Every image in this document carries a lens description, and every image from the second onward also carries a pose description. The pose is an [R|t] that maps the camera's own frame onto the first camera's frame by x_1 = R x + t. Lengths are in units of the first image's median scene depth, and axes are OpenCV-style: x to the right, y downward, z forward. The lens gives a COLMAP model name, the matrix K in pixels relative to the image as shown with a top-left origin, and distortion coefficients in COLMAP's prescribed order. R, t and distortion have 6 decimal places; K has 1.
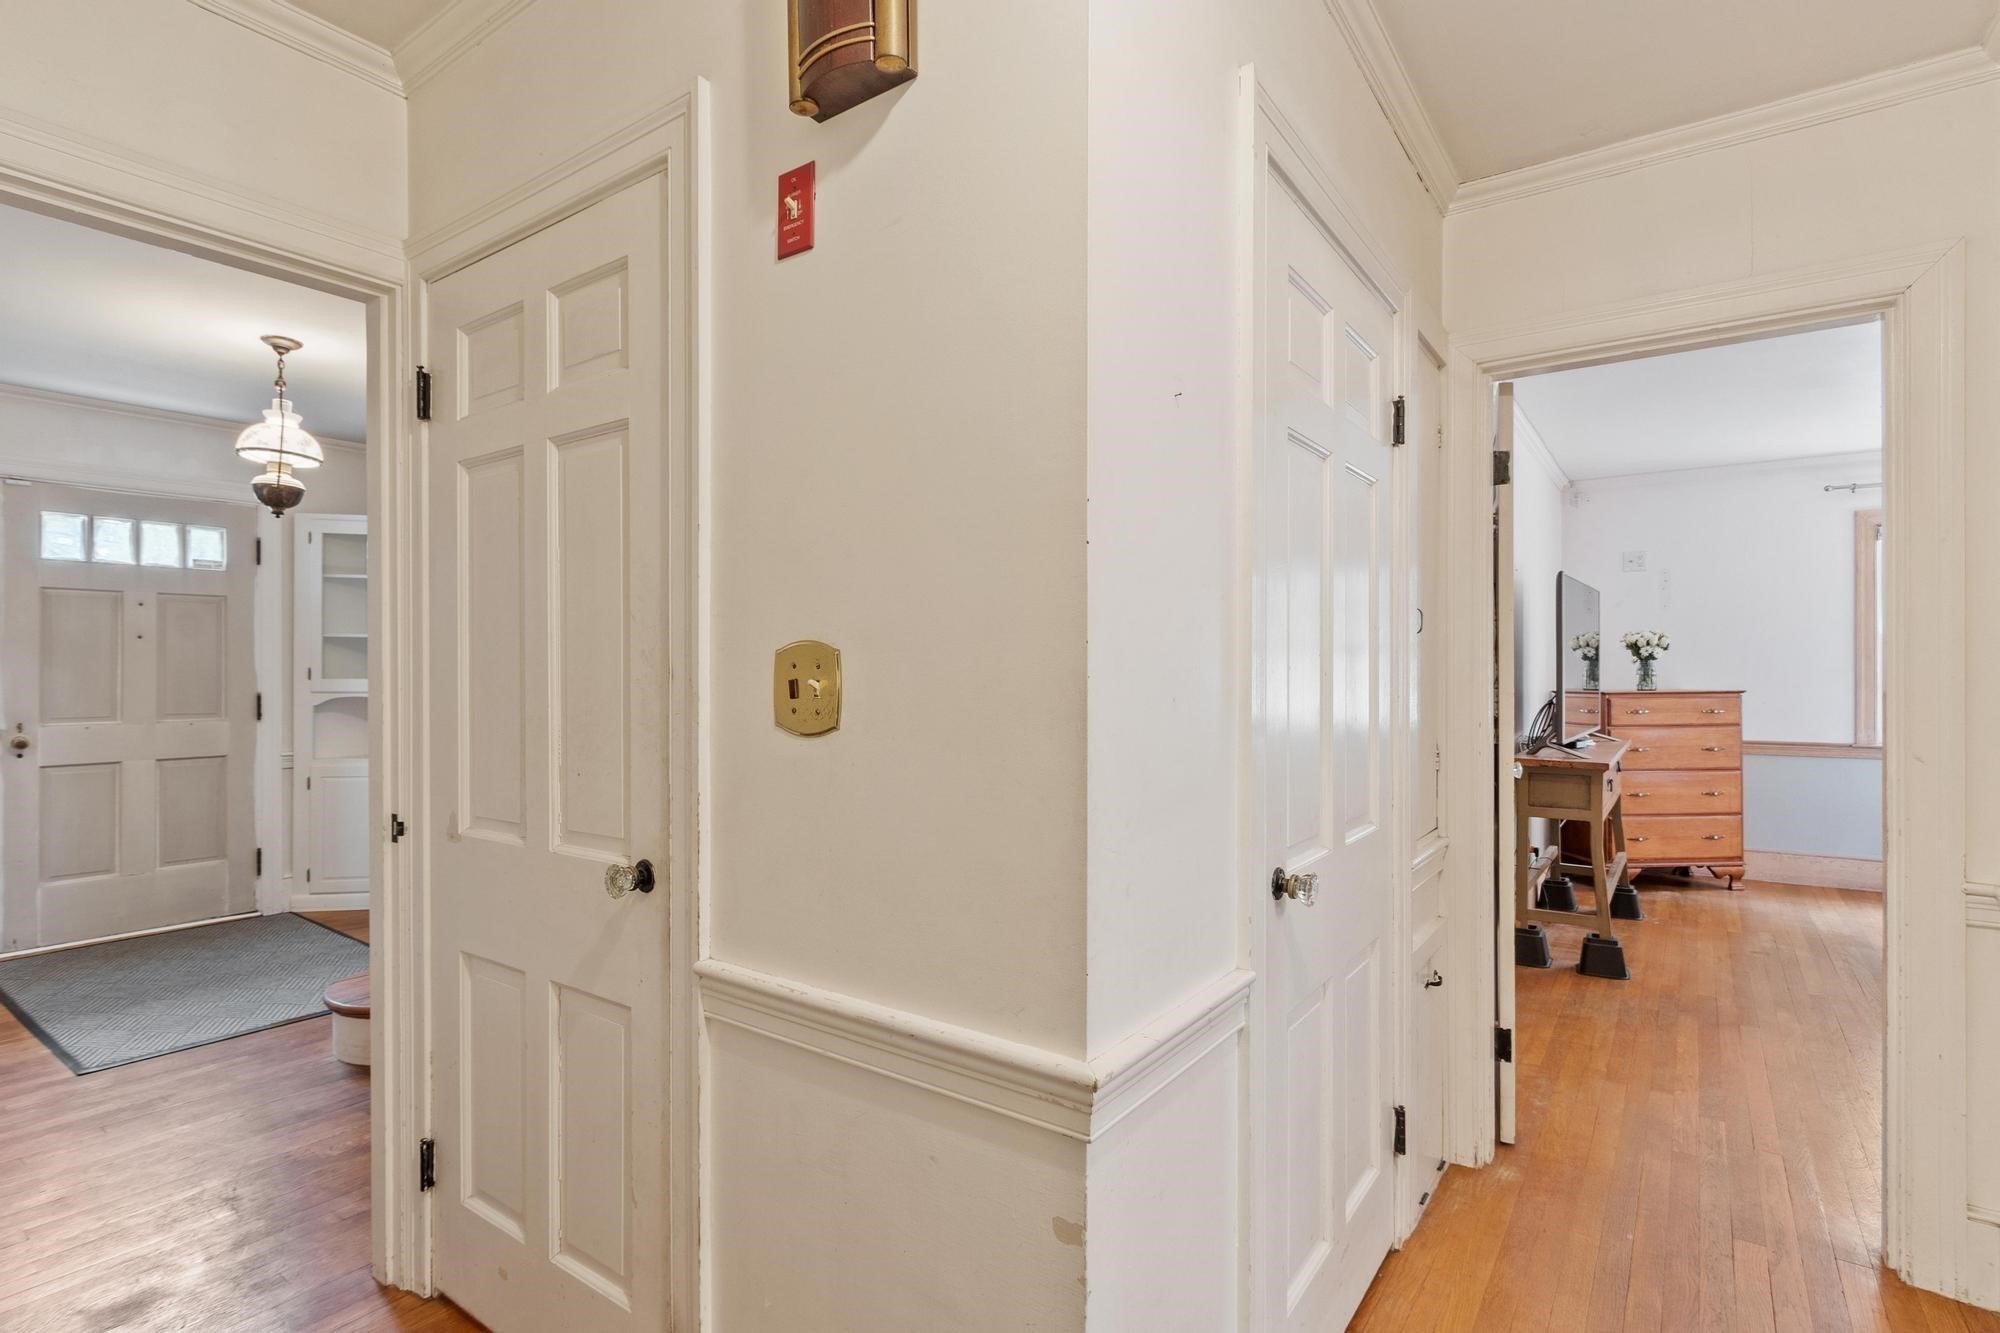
lens RADIAL K [[973.8, 0, 990.3], [0, 973.8, 673.1], [0, 0, 1]] dist [0.002552, -0.000083]
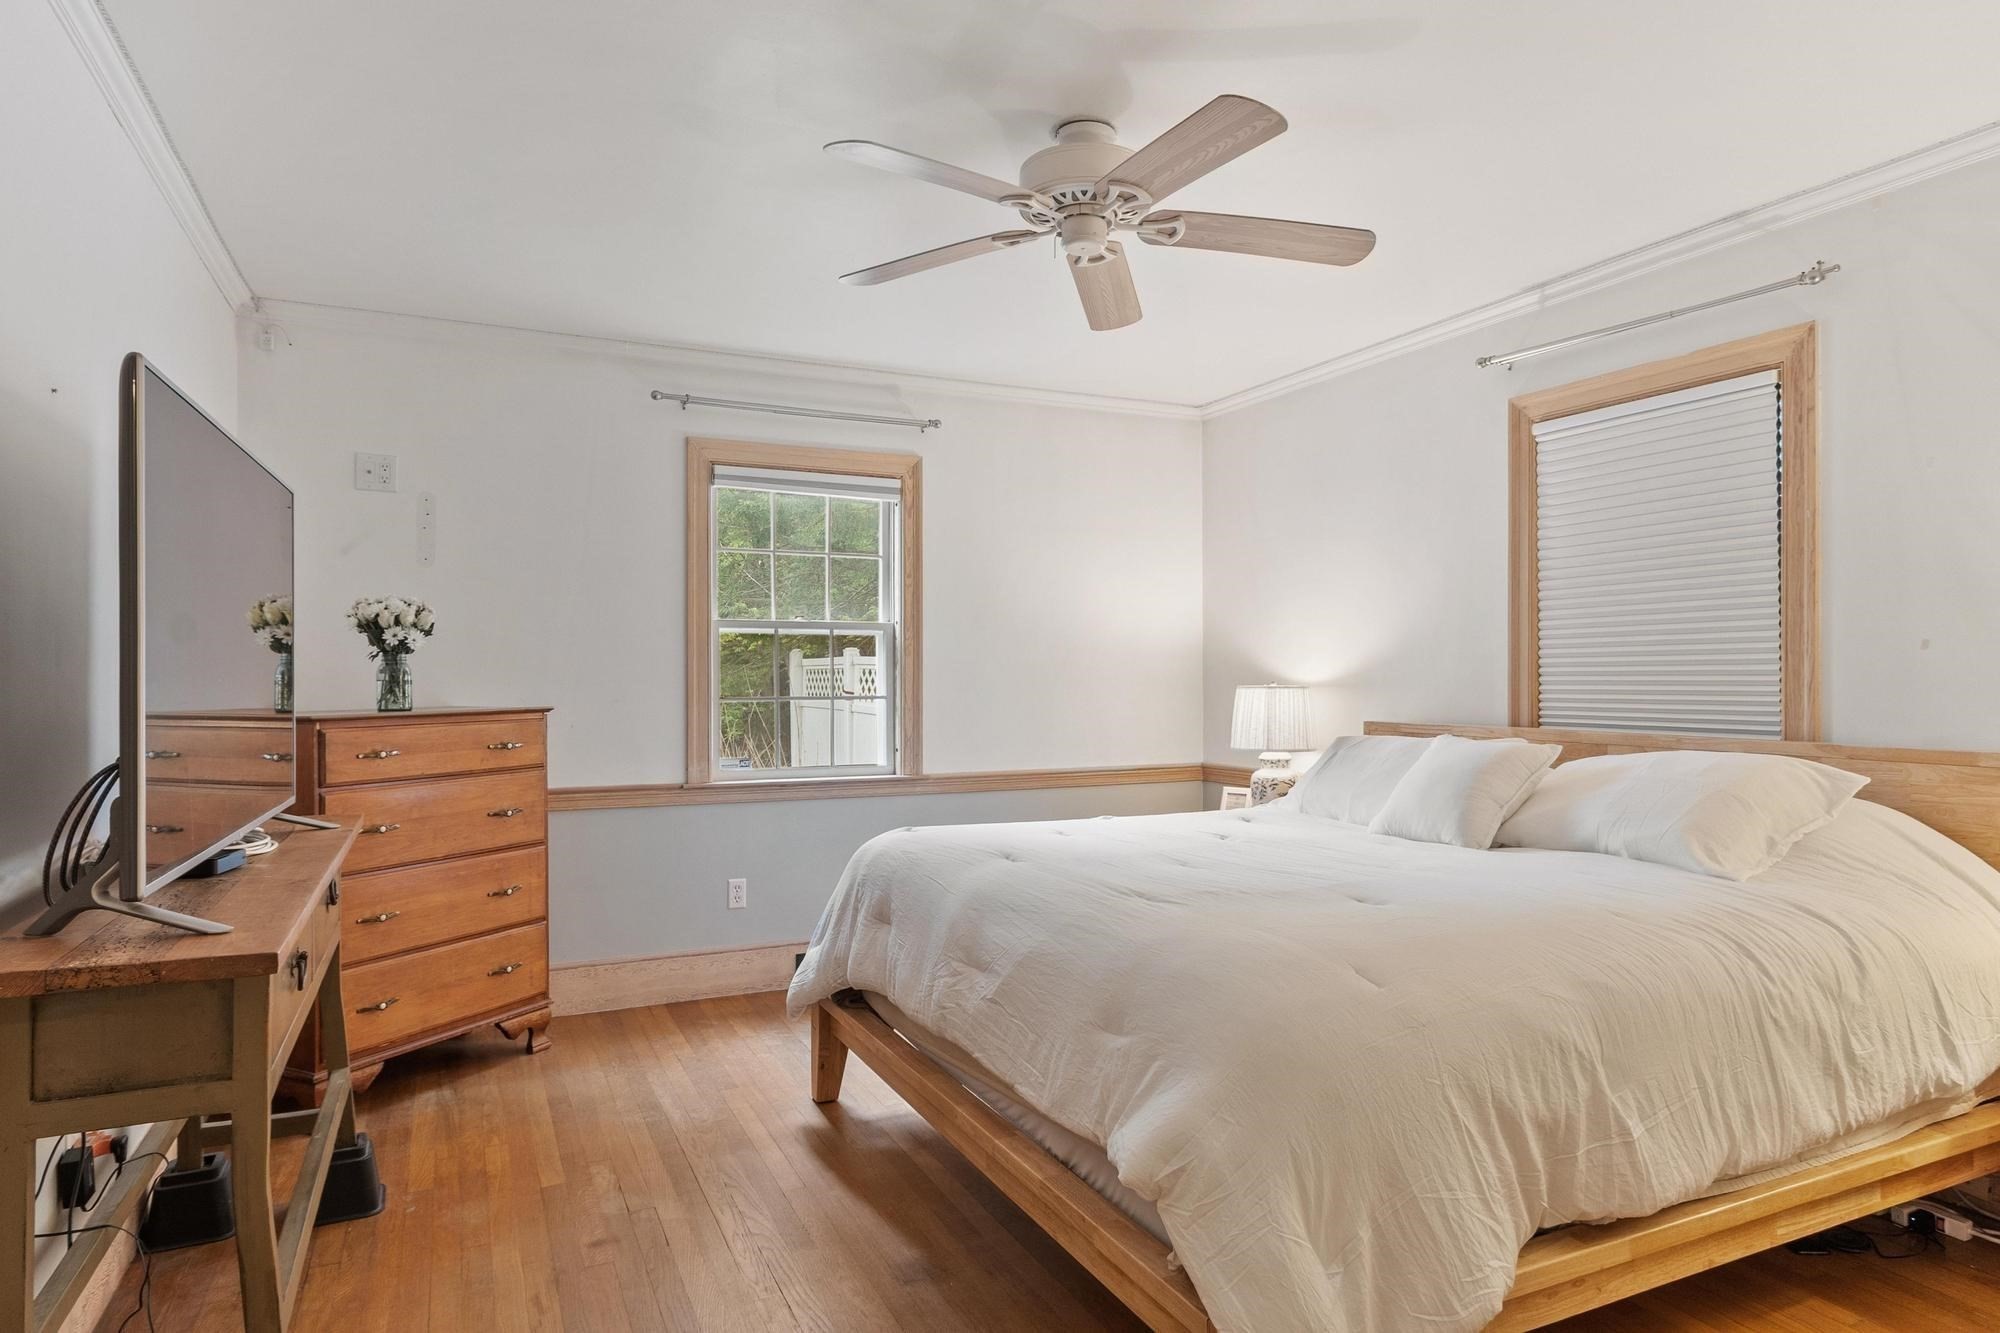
lens RADIAL K [[1143.5, 0, 1000.0], [0, 1143.5, 666.5], [0, 0, 1]] dist [0.001203, -0.000236]
pose [[0.476722, 0.007895, 0.879018, 0.294970], [0.003180, 0.999938, -0.010705, 0.001395], [-0.879048, 0.007899, 0.476668, 0.431476]]
